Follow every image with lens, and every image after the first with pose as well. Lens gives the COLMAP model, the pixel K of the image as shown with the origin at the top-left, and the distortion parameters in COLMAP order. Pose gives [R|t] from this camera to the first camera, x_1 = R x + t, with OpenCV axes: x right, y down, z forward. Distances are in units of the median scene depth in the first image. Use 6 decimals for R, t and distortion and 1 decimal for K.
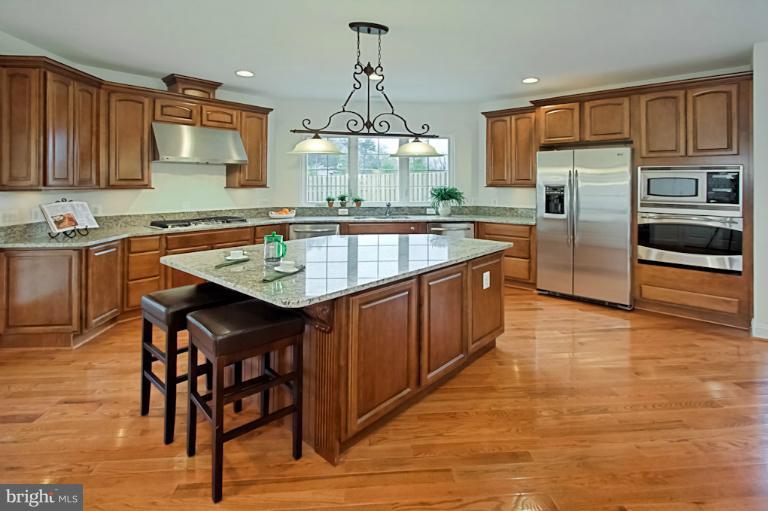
lens RADIAL K [[402.1, 0, 398.0], [0, 402.1, 242.3], [0, 0, 1]] dist [-0.000870, 0.002926]
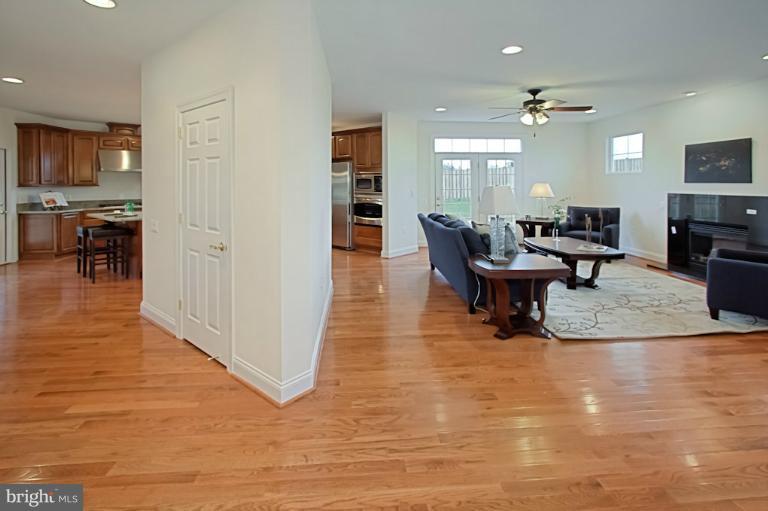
lens RADIAL K [[402.1, 0, 386.8], [0, 402.1, 250.7], [0, 0, 1]] dist [-0.000870, 0.002926]
pose [[0.999738, -0.001857, -0.022817, 0.845240], [0.002242, 0.999855, 0.016893, 0.151579], [0.022782, -0.016940, 0.999597, -0.919801]]
